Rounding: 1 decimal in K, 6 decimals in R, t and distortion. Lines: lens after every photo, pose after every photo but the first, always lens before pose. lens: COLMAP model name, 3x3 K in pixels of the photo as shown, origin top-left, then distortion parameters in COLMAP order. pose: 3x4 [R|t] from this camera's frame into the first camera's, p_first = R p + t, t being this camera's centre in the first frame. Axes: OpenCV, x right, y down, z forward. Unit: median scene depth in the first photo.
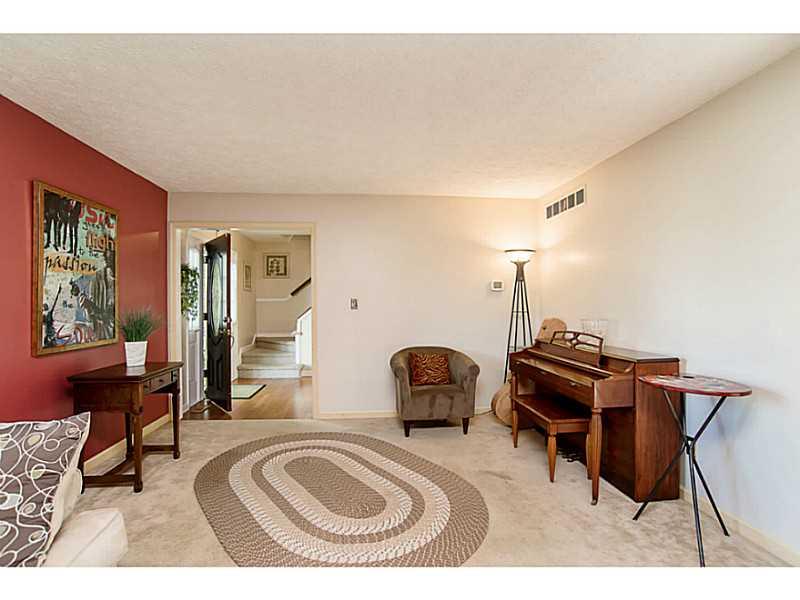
lens RADIAL K [[419.6, 0, 398.0], [0, 419.6, 302.0], [0, 0, 1]] dist [-0.030832, 0.003102]
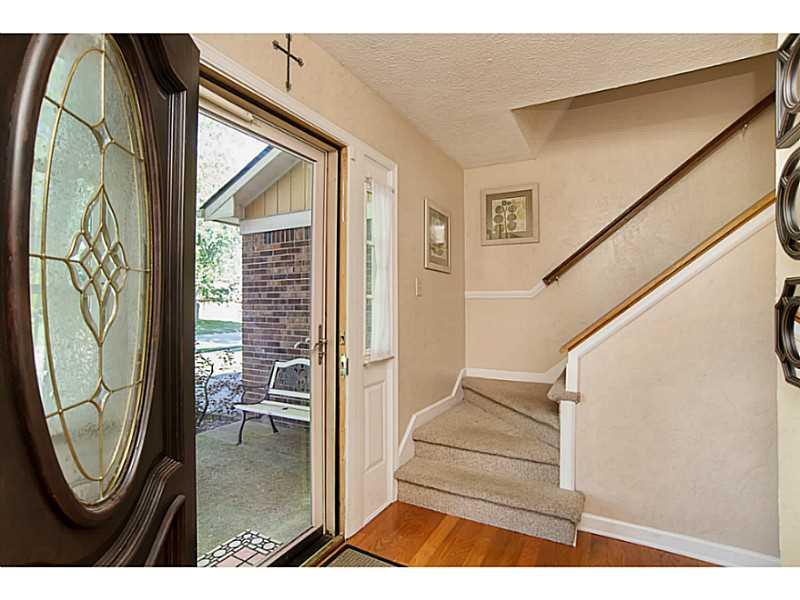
lens RADIAL K [[419.6, 0, 396.0], [0, 419.6, 298.8], [0, 0, 1]] dist [-0.030832, 0.003102]
pose [[0.831685, -0.009405, -0.555169, -0.145316], [0.008914, 0.999954, -0.003586, 0.002043], [0.555177, -0.001966, 0.831730, 0.566827]]
